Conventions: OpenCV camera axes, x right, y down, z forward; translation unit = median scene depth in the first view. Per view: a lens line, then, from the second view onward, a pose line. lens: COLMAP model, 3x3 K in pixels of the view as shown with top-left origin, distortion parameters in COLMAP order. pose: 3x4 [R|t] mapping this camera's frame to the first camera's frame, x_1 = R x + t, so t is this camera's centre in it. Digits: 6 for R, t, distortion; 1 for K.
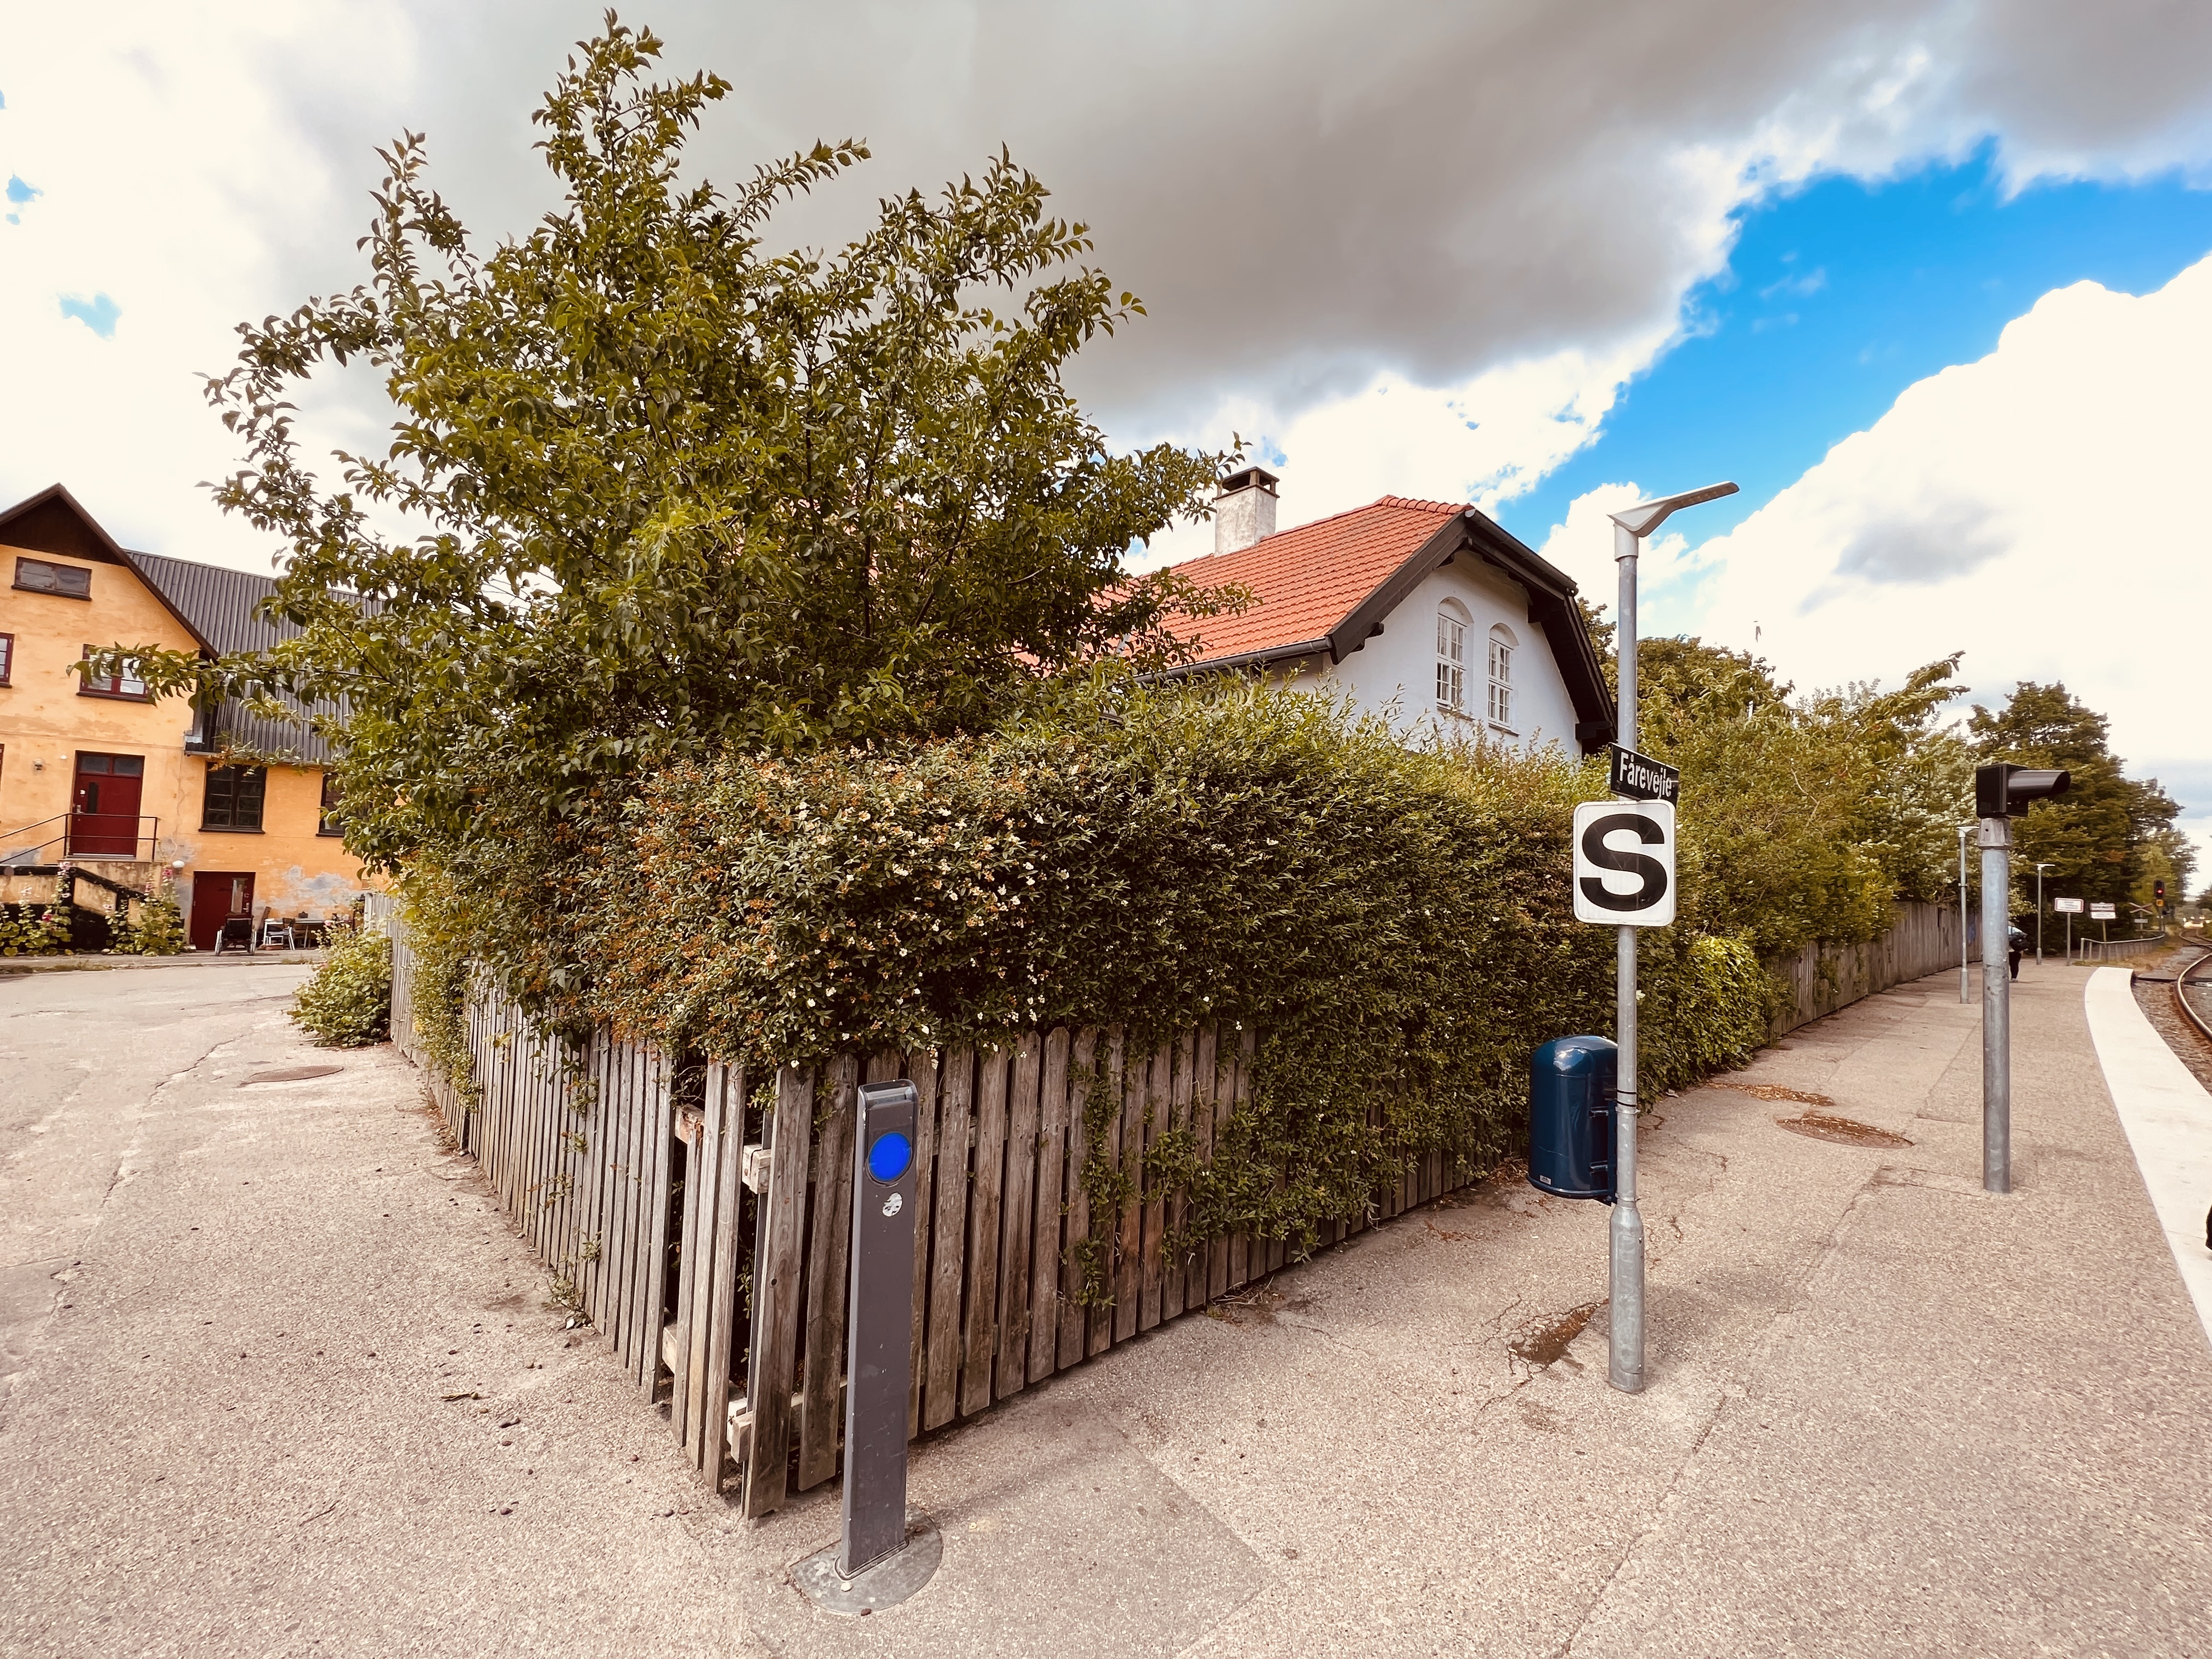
lens RADIAL K [[892.9, 0, 1111.1], [0, 892.9, 847.5], [0, 0, 1]] dist [0.001000, 0.000072]
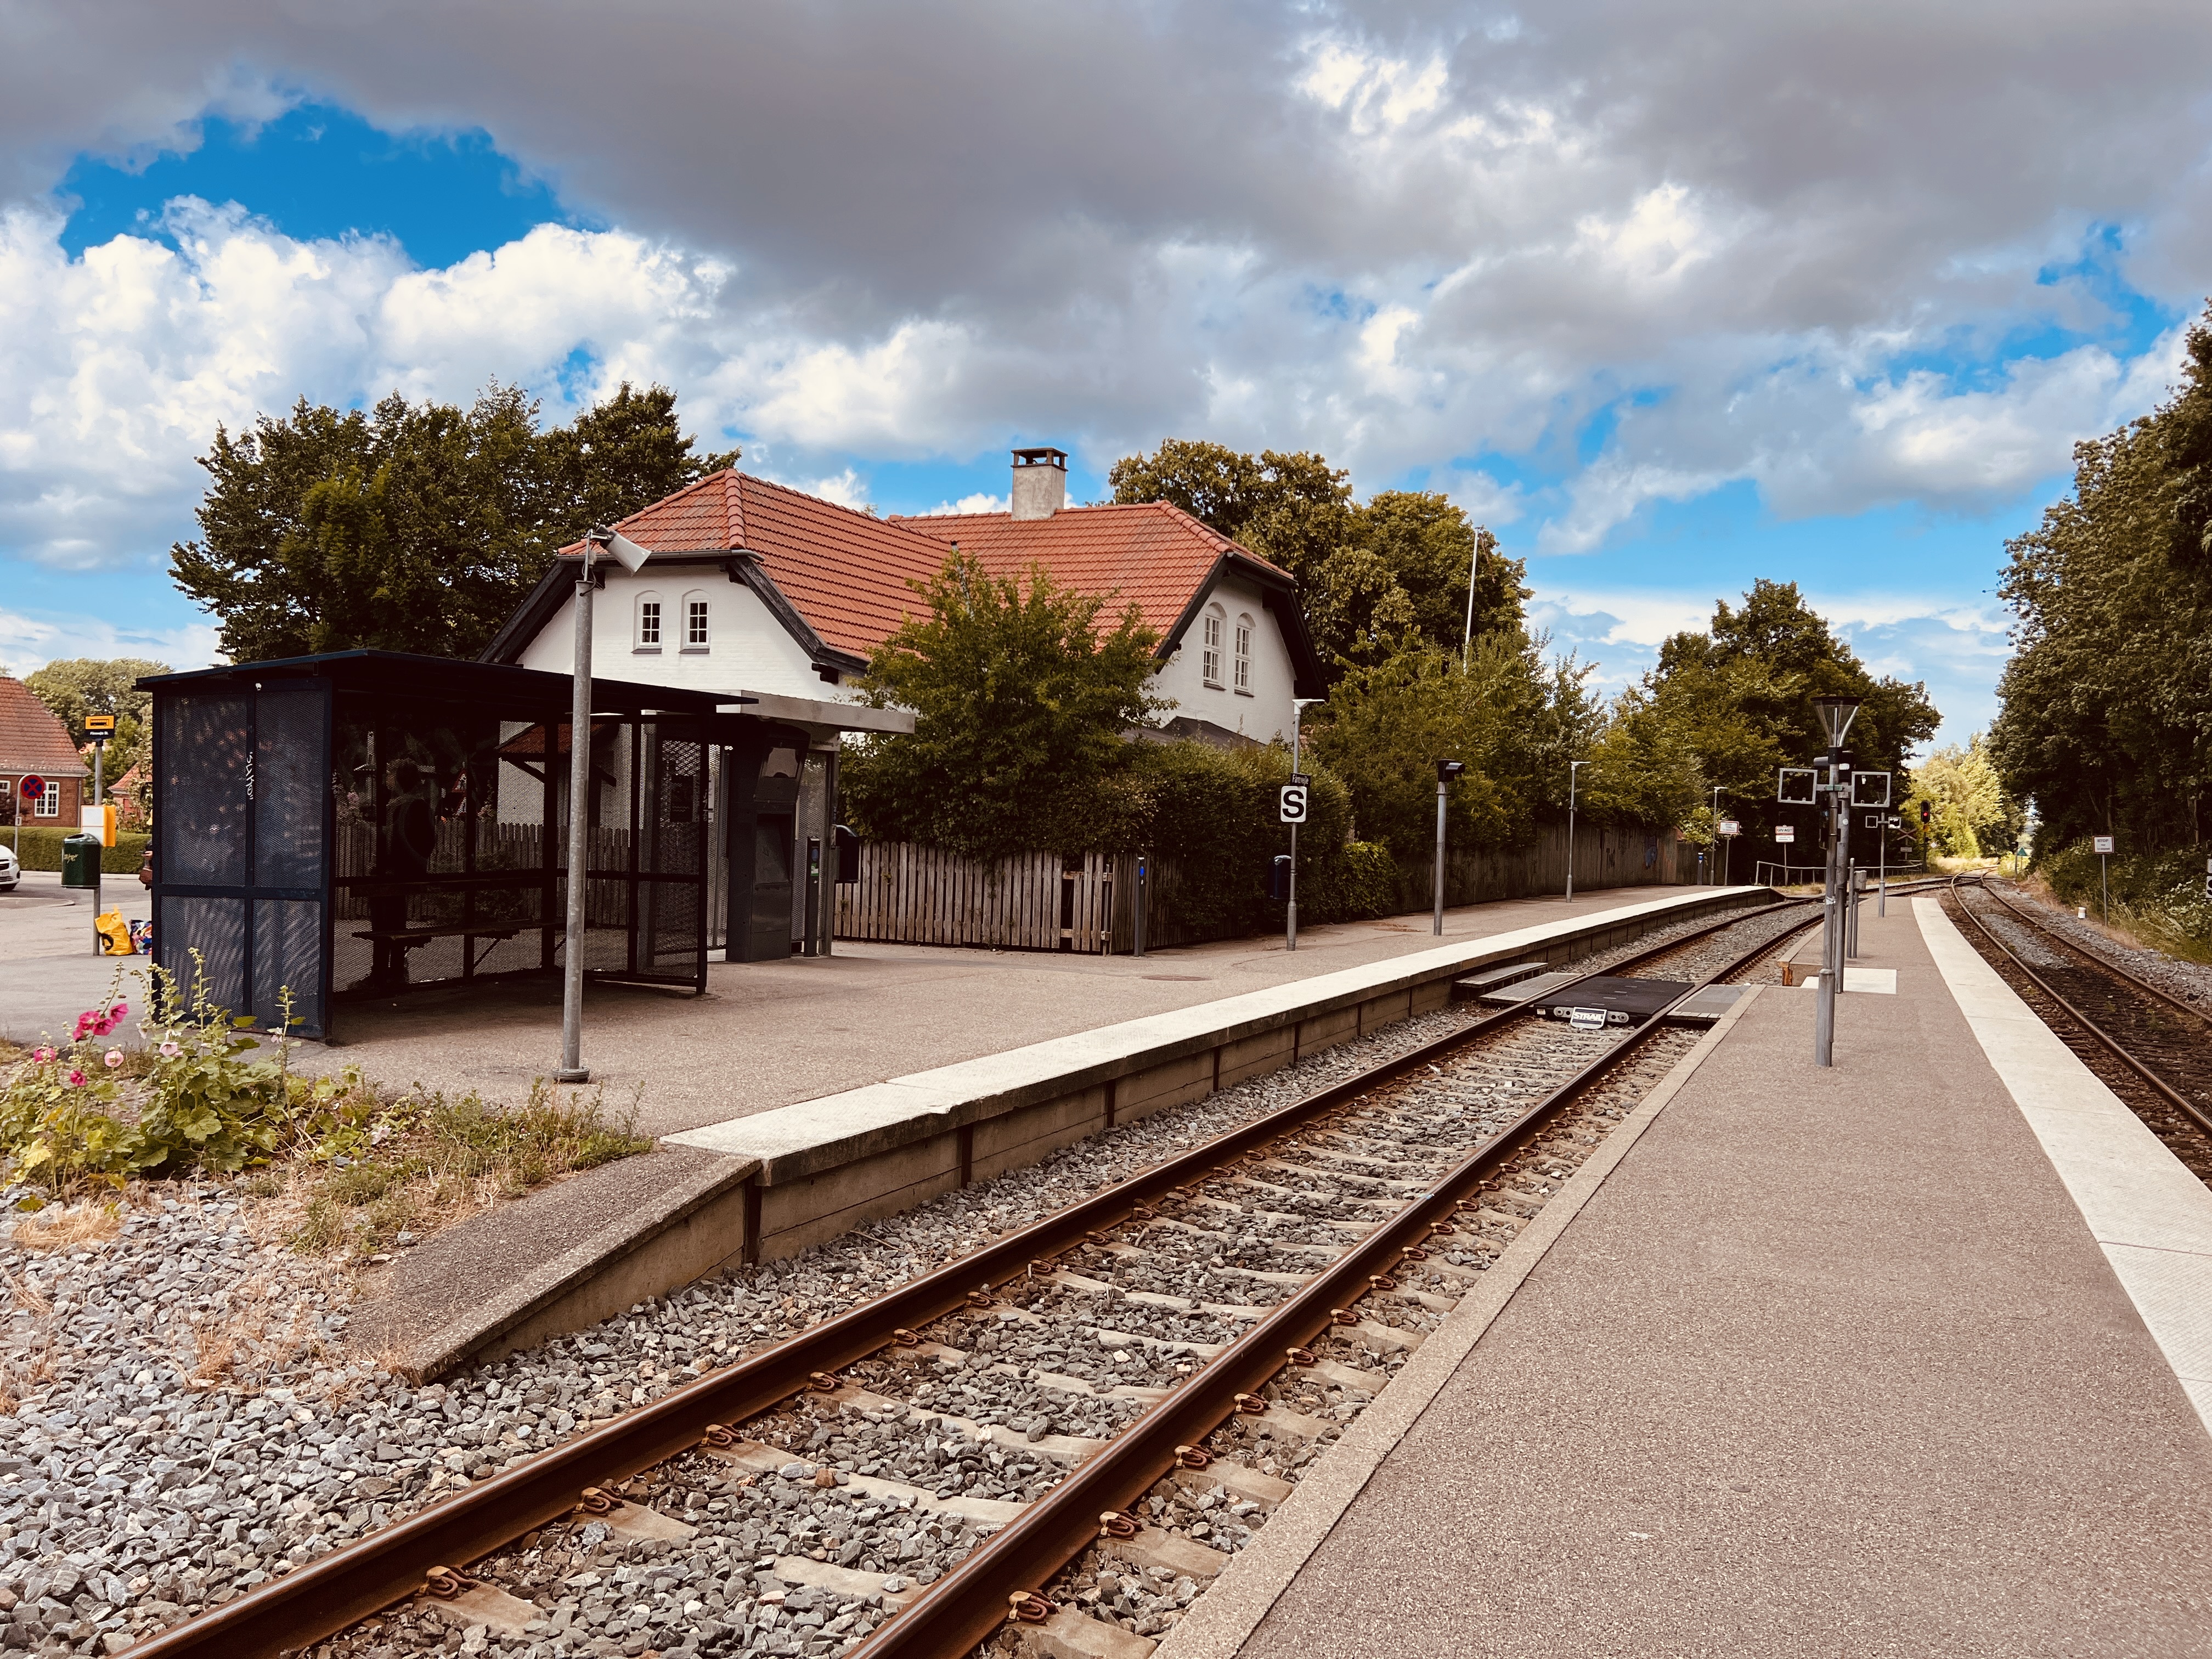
lens RADIAL K [[1680.7, 0, 1106.0], [0, 1680.7, 829.5], [0, 0, 1]] dist [0.062066, -0.063146]
pose [[0.937264, -0.007370, 0.348543, -2.406572], [-0.011246, 0.998617, 0.051359, -0.213543], [-0.348439, -0.052057, 0.935885, -4.903589]]
